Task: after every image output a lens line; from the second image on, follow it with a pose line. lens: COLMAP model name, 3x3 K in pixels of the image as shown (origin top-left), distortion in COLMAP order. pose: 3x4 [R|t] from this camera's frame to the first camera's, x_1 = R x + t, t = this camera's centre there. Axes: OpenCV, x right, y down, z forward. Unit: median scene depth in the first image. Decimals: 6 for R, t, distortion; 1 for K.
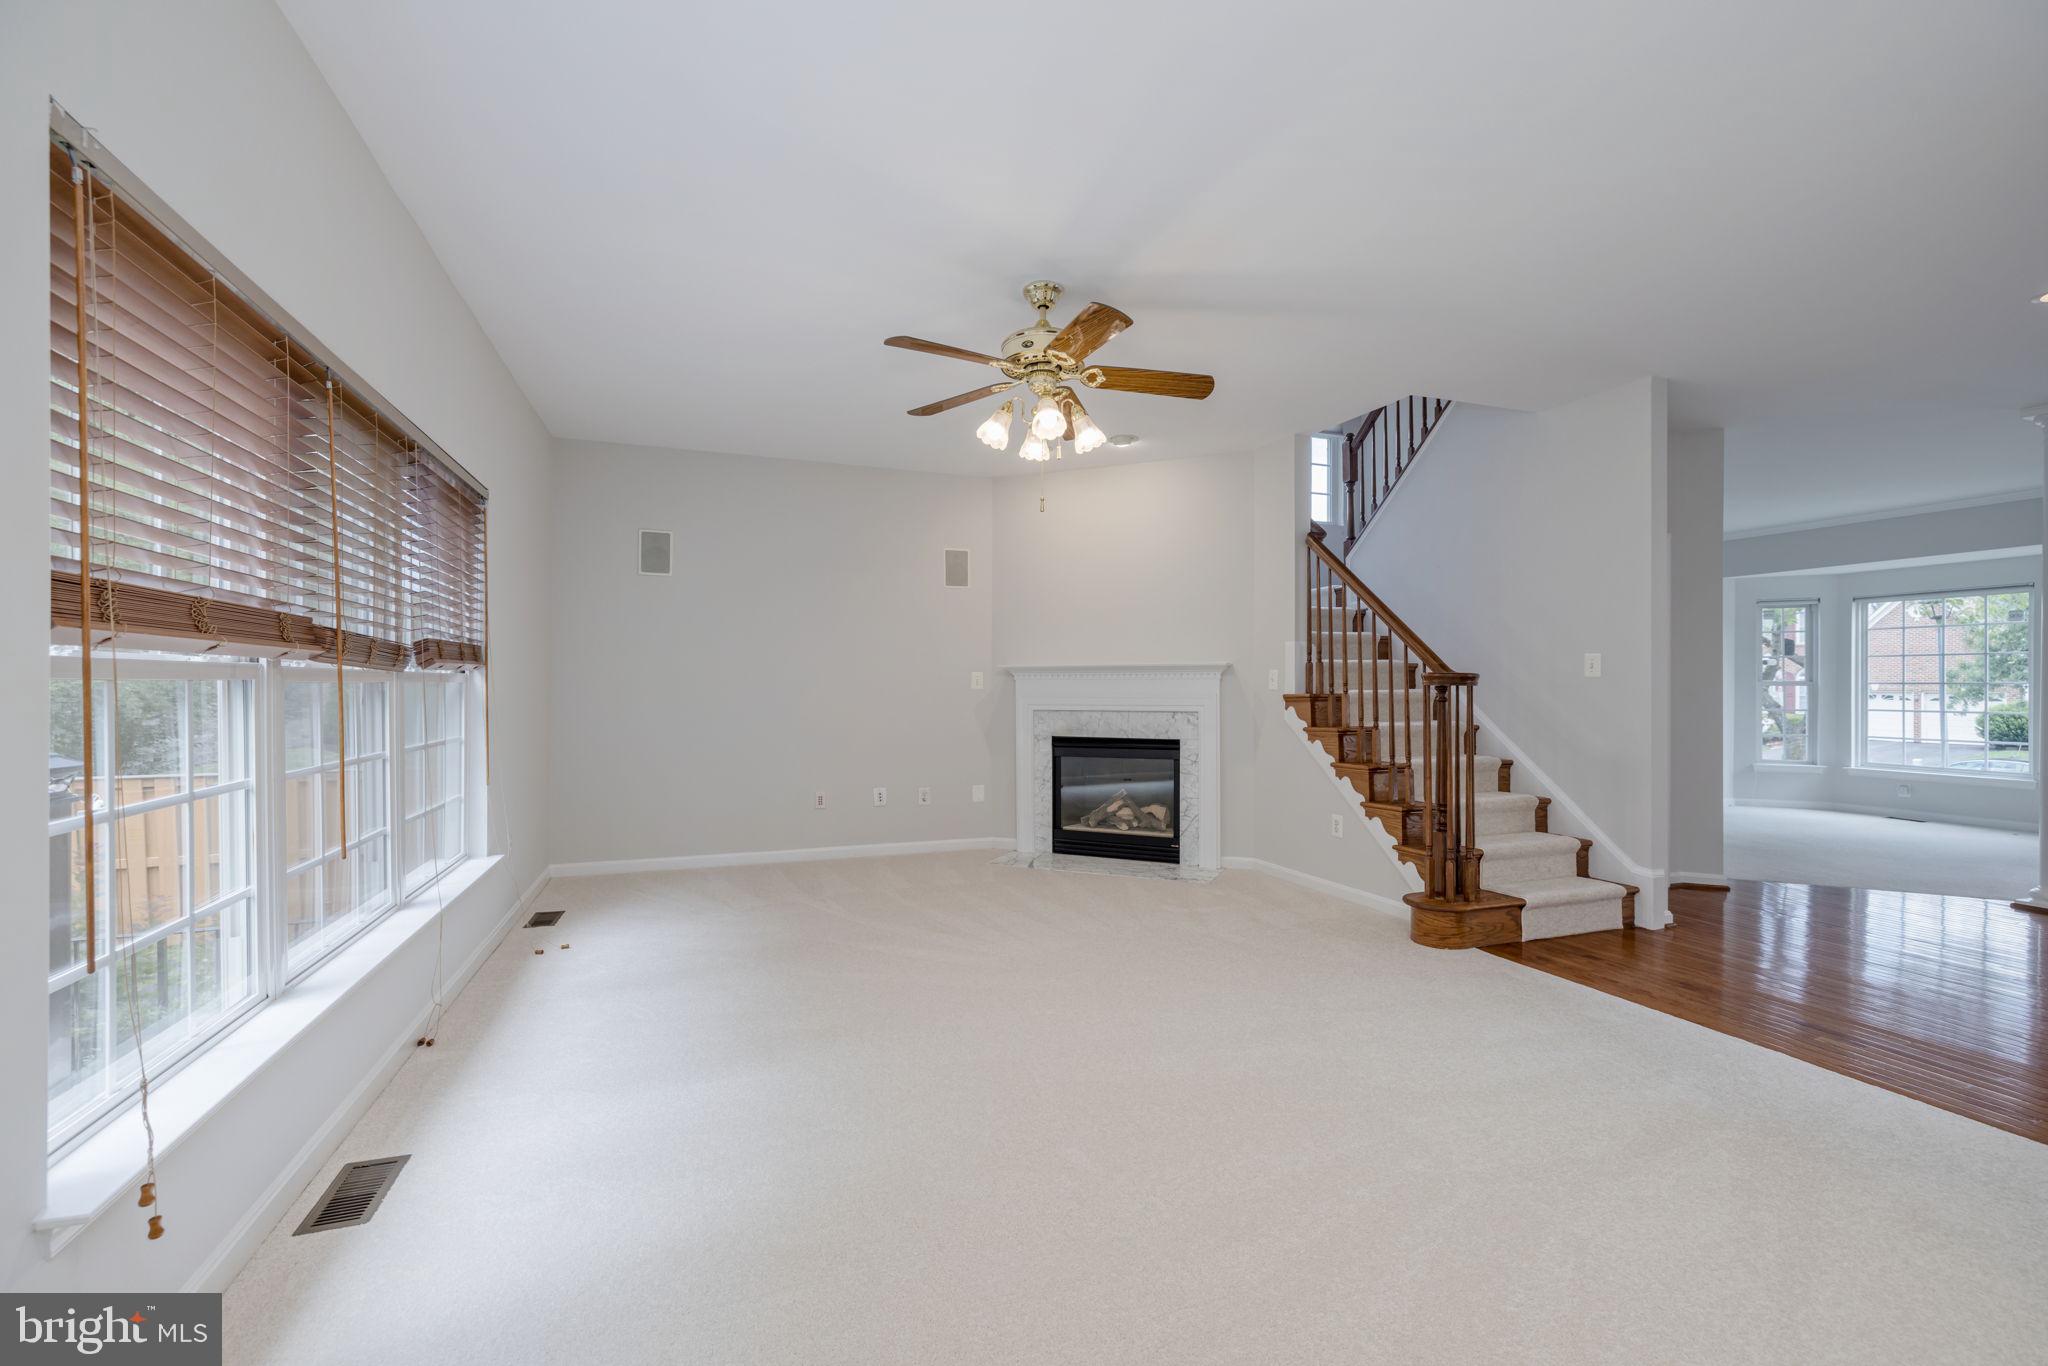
lens RADIAL K [[850.2, 0, 1026.8], [0, 850.2, 681.7], [0, 0, 1]] dist [-0.001417, 0.000331]
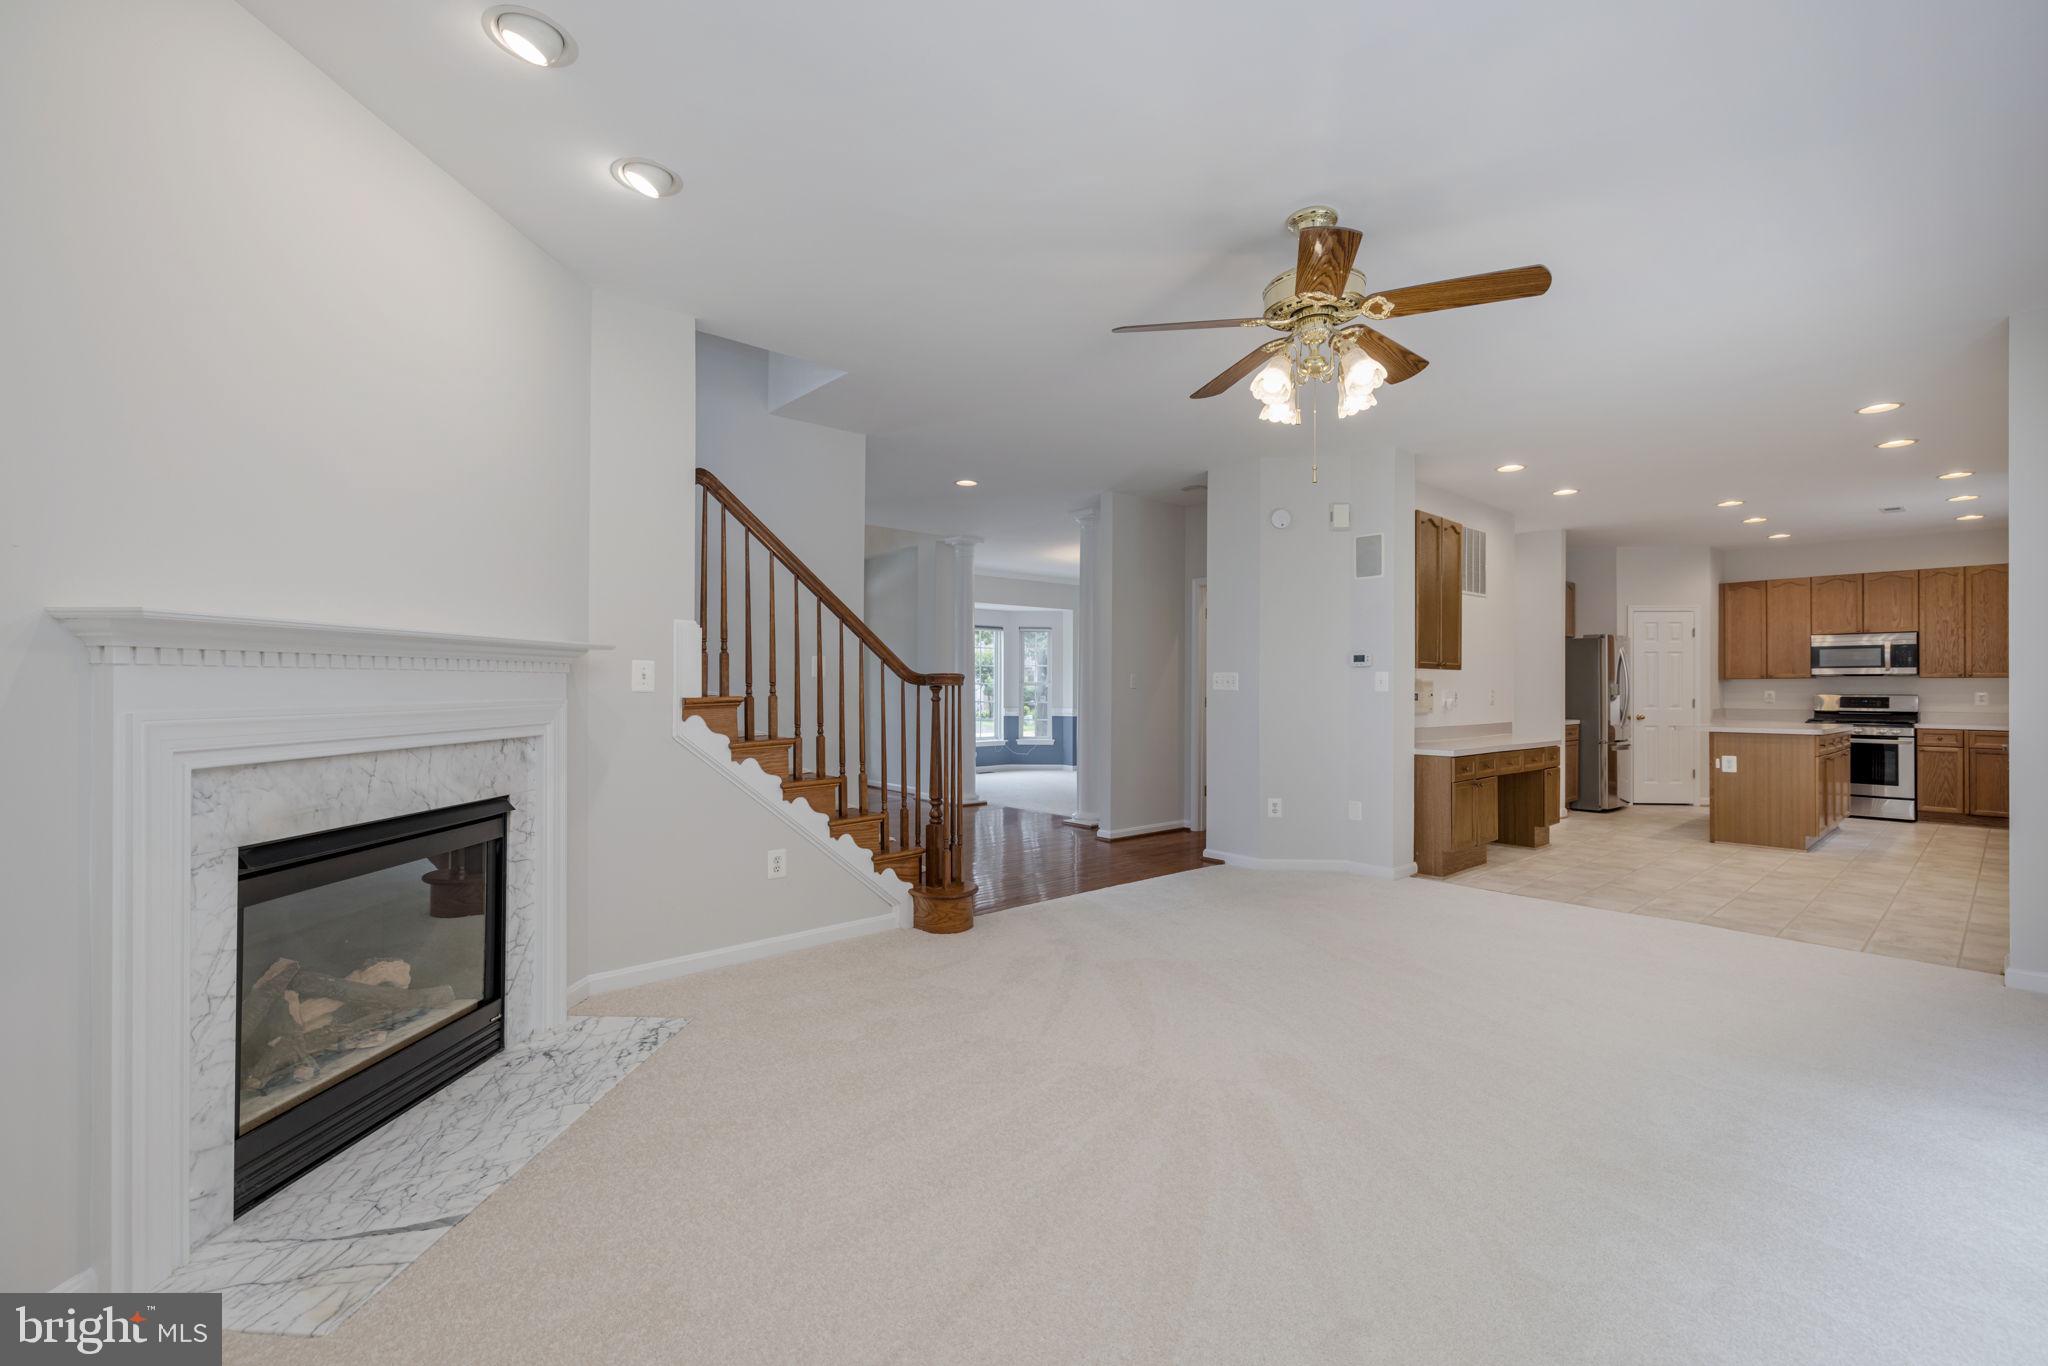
lens RADIAL K [[865.0, 0, 1031.0], [0, 865.0, 682.8], [0, 0, 1]] dist [0.001476, -0.000717]
pose [[-0.350918, 0.001084, 0.936406, -0.402628], [-0.008860, 0.999951, -0.004477, 0.002763], [-0.936364, -0.009867, -0.350891, 0.909320]]
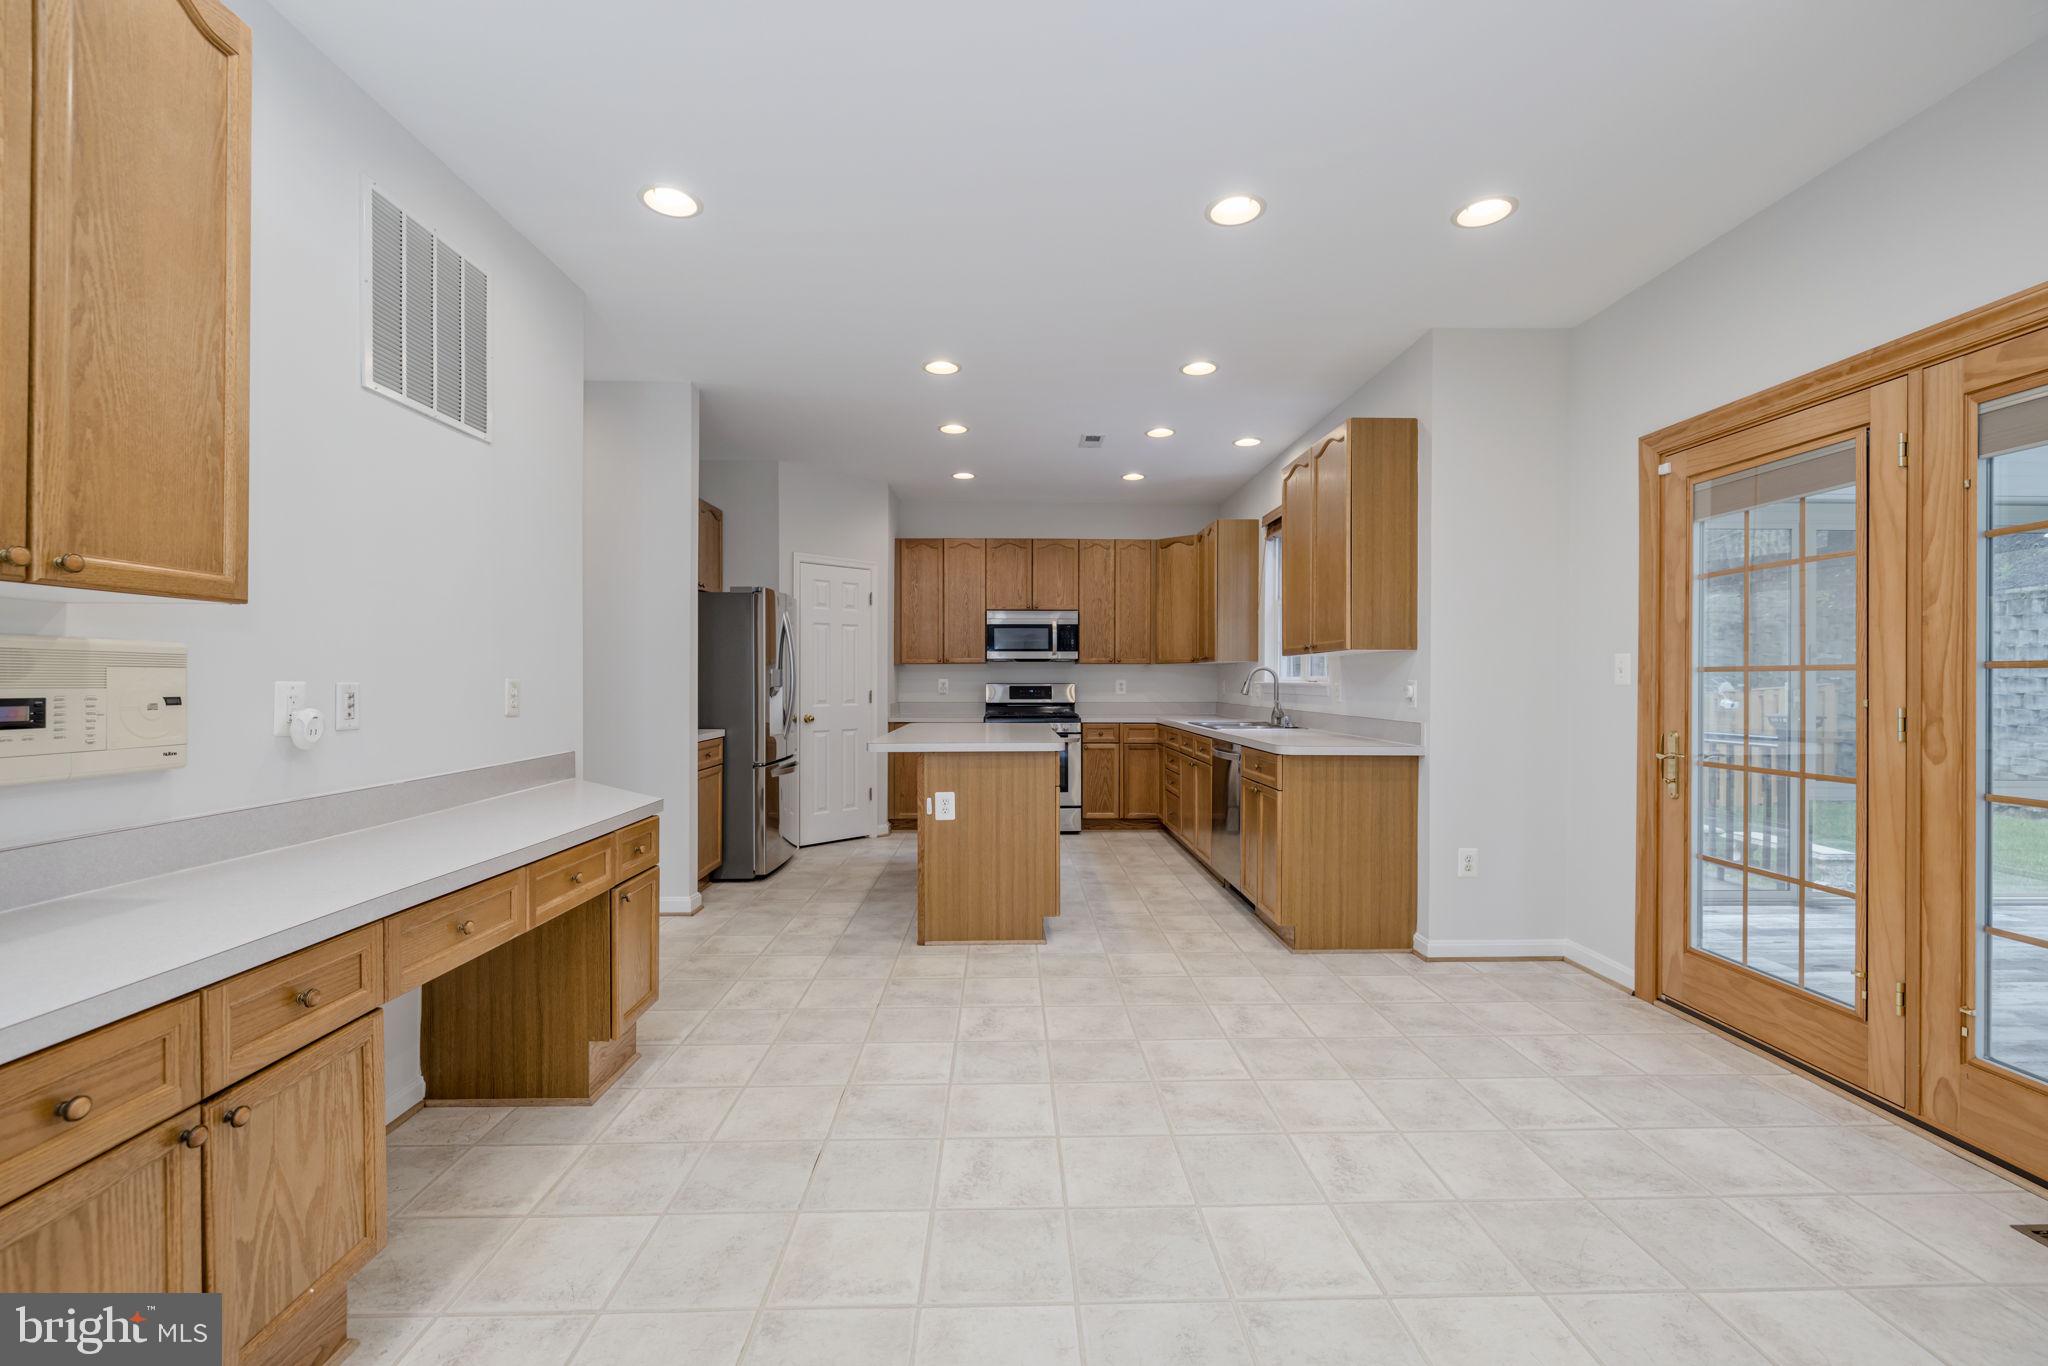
lens RADIAL K [[854.1, 0, 1031.0], [0, 854.1, 681.3], [0, 0, 1]] dist [0.000006, -0.000102]
pose [[-0.945482, -0.006843, 0.325601, 0.104287], [-0.007058, 0.999975, 0.000521, 0.000300], [-0.325597, -0.001805, -0.945507, 0.191891]]
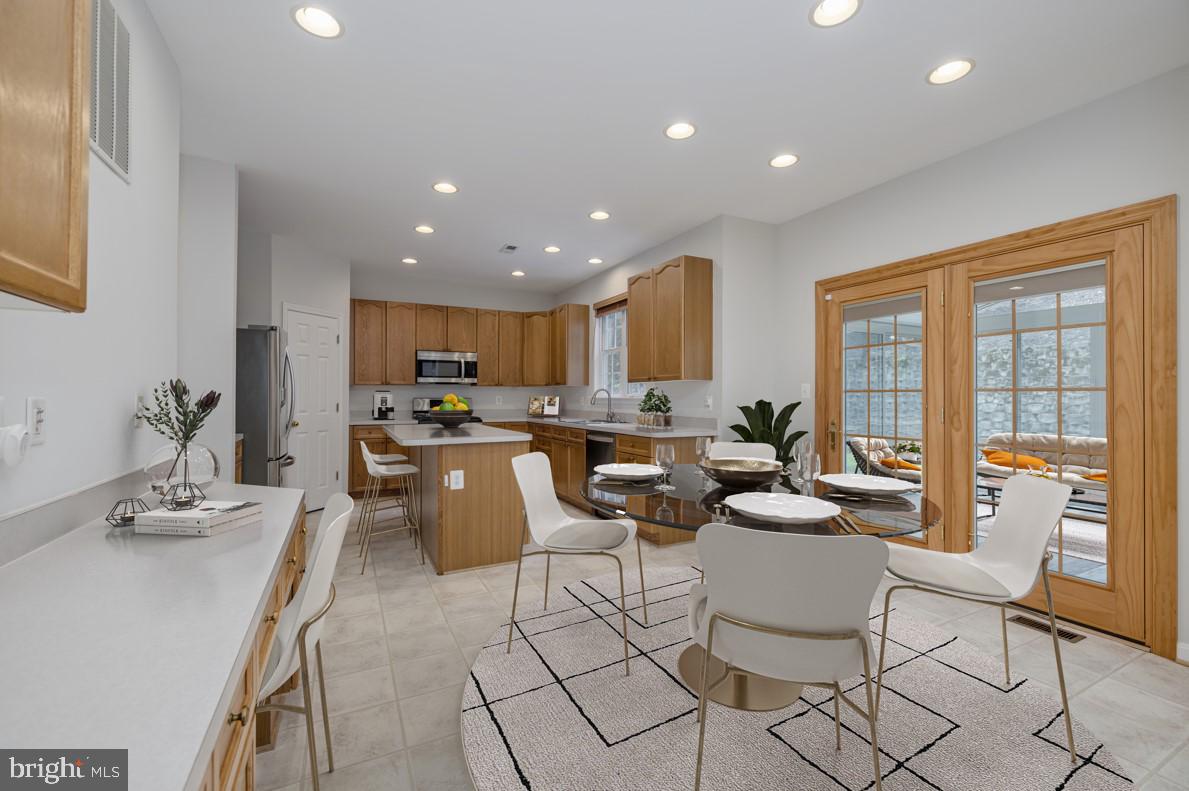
lens RADIAL K [[495.8, 0, 598.5], [0, 495.8, 394.5], [0, 0, 1]] dist [0.000006, -0.000102]
pose [[-0.993739, -0.007579, -0.111468, 0.293223], [-0.006834, 0.999952, -0.007062, 0.001433], [0.111516, -0.006256, -0.993743, 0.180235]]
